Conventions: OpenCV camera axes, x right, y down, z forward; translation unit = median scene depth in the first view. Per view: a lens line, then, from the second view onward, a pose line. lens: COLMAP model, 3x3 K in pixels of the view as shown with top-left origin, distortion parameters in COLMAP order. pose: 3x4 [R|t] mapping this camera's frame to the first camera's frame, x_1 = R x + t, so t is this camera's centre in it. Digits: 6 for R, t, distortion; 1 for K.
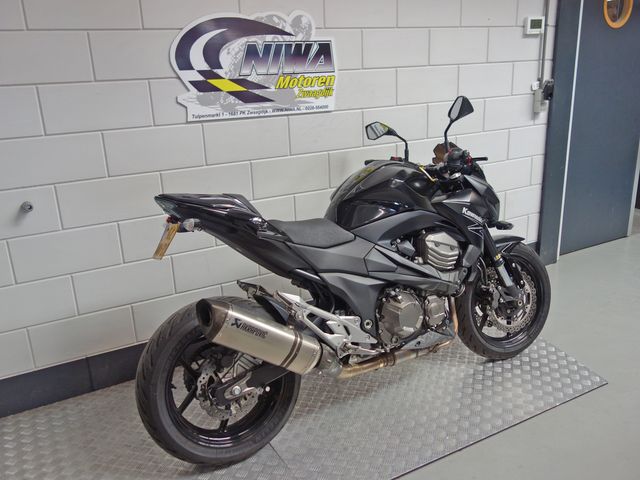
lens RADIAL K [[552.5, 0, 320.0], [0, 552.5, 240.0], [0, 0, 1]] dist [0.003222, 0.000787]
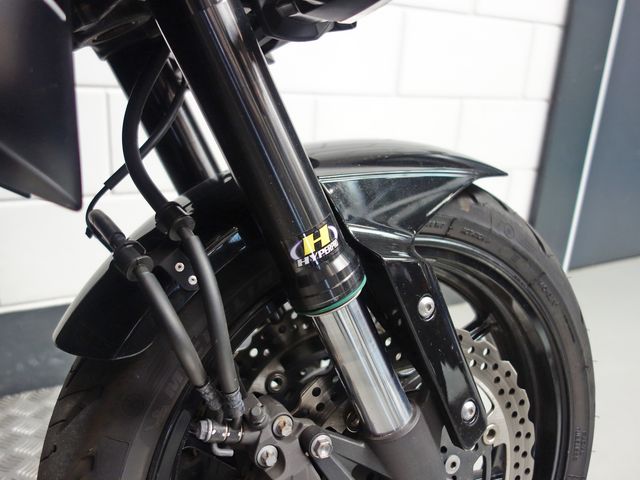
lens RADIAL K [[552.5, 0, 320.0], [0, 552.5, 240.0], [0, 0, 1]] dist [0.003222, 0.000787]
pose [[0.995033, 0.088004, 0.046517, 0.309251], [-0.088066, 0.996114, -0.000723, 0.029153], [-0.046400, -0.003377, 0.998917, 0.837133]]
